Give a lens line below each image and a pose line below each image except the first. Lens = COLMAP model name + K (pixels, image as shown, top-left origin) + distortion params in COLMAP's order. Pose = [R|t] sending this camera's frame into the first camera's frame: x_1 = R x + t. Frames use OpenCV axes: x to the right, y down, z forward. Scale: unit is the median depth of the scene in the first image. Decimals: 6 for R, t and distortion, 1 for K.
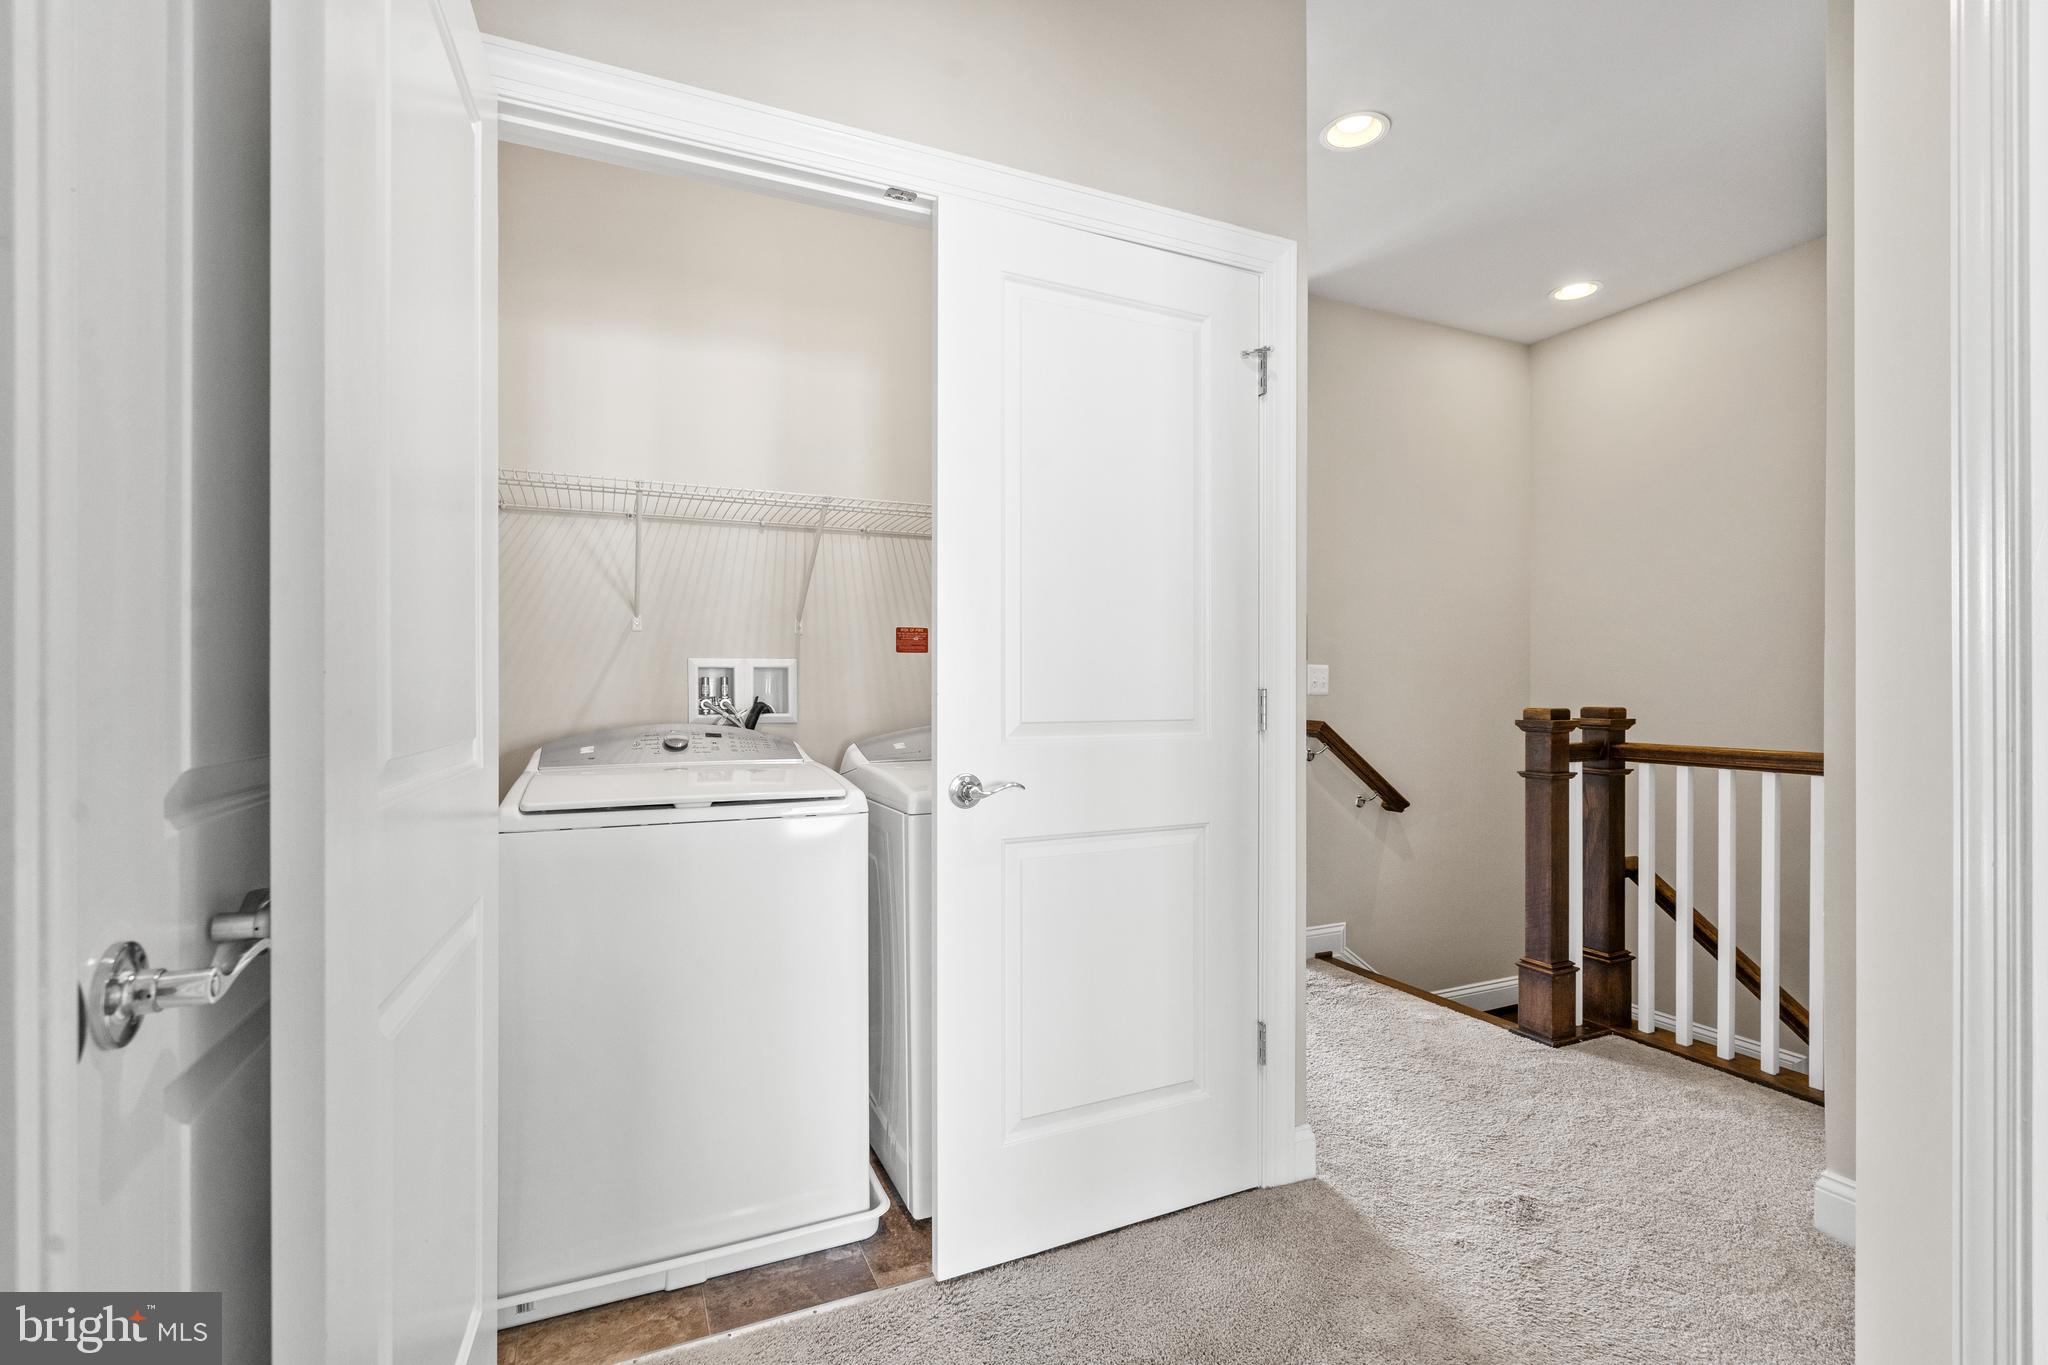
lens RADIAL K [[928.0, 0, 1020.4], [0, 928.0, 673.6], [0, 0, 1]] dist [0.001175, 0.000081]
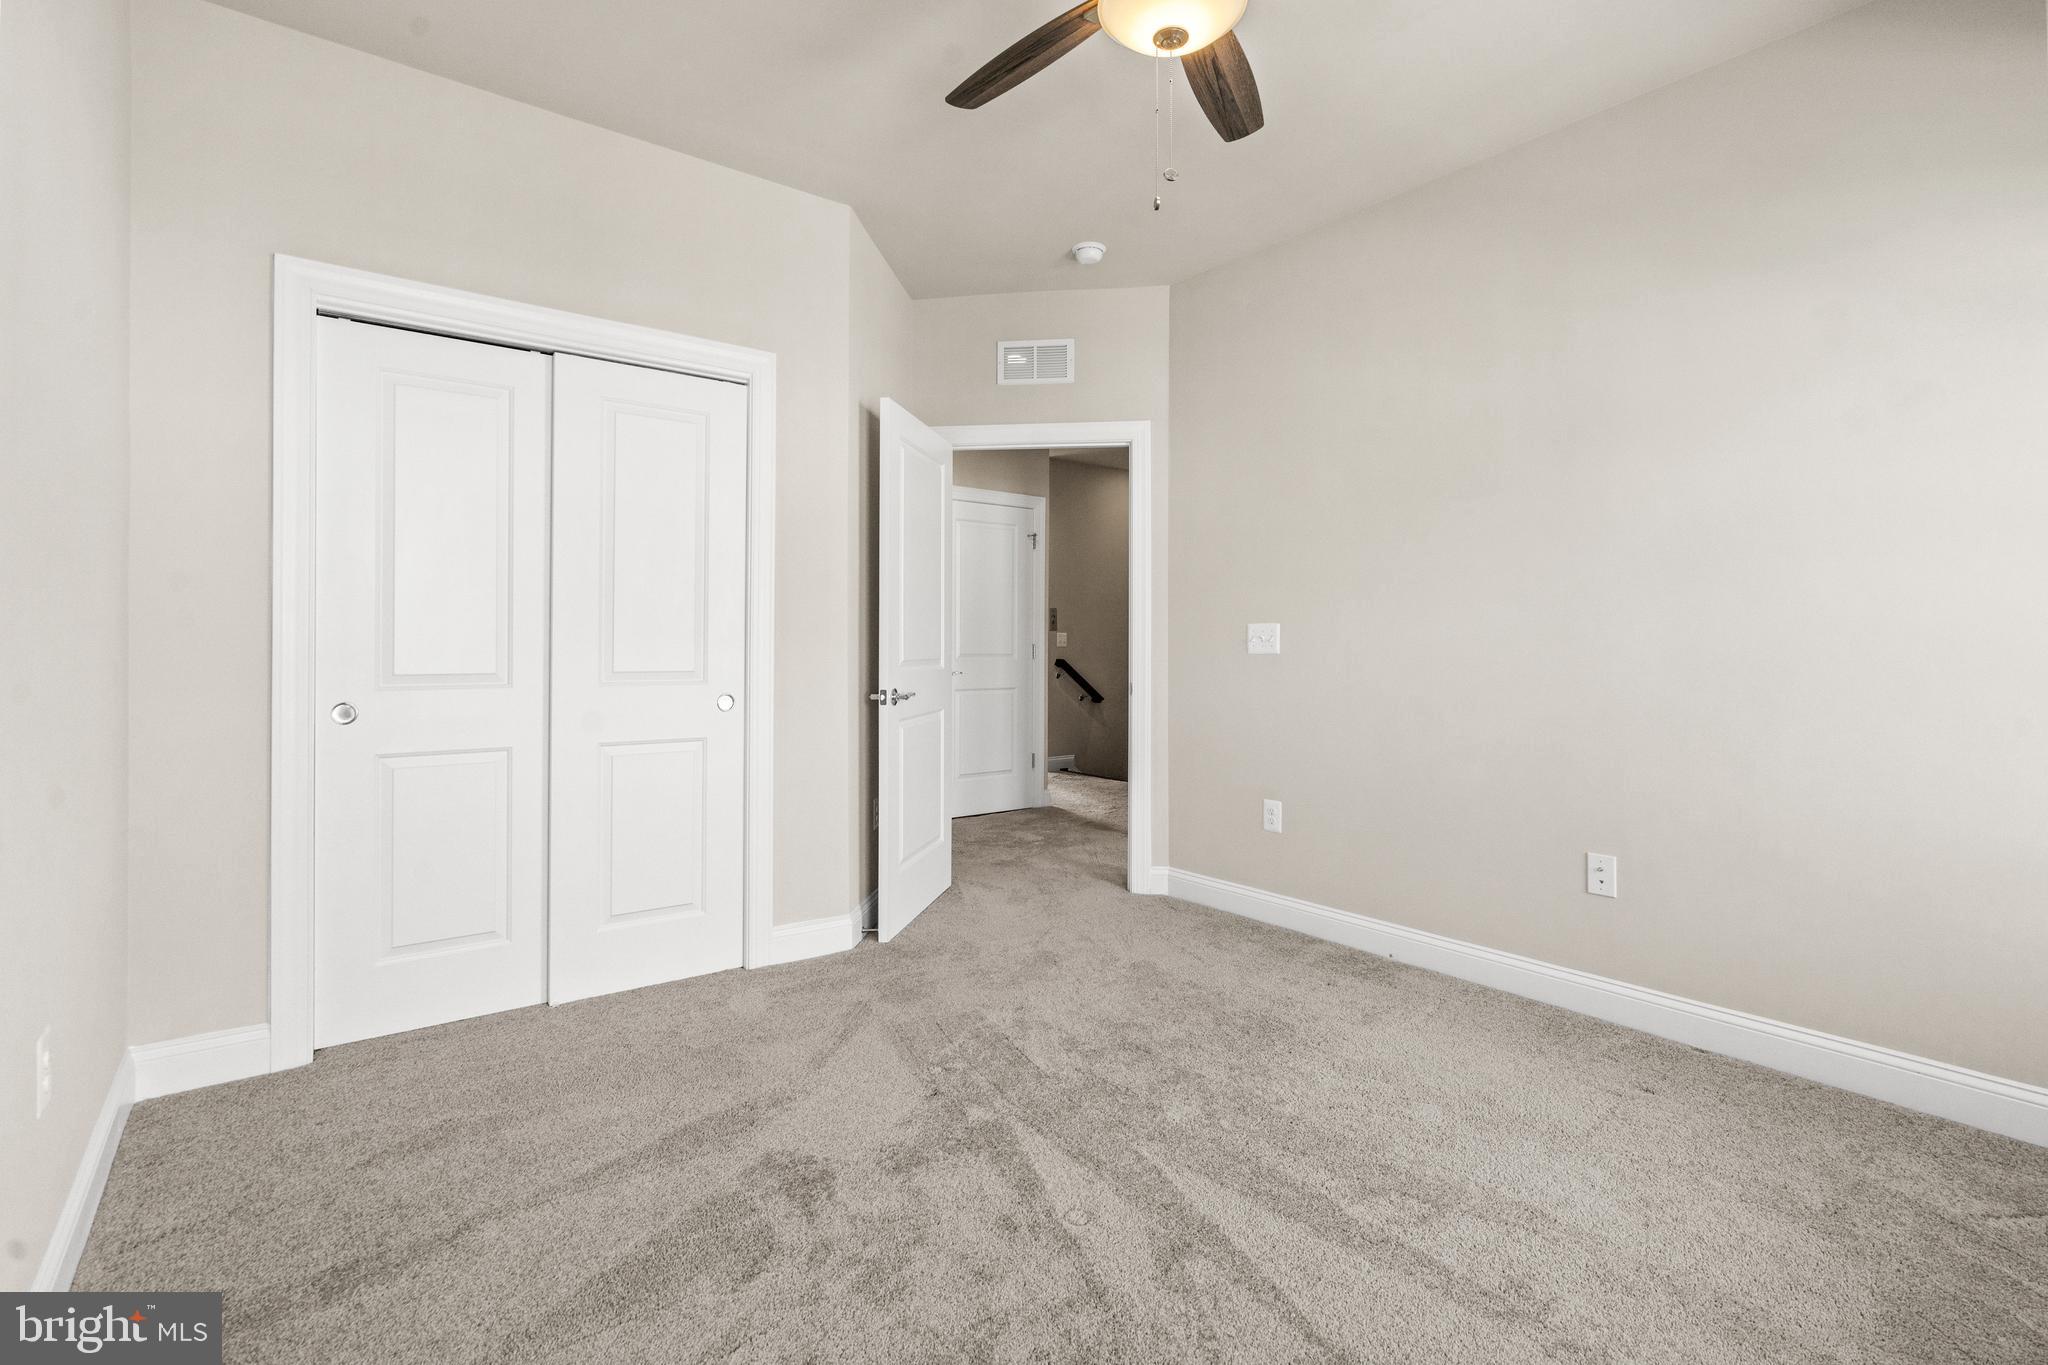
lens RADIAL K [[928.0, 0, 1020.4], [0, 928.0, 673.6], [0, 0, 1]] dist [0.001175, 0.000081]
pose [[0.974040, -0.008800, 0.226204, -0.259263], [-0.001871, 0.998897, 0.046916, -0.017227], [-0.226367, -0.046122, 0.972950, -1.074895]]
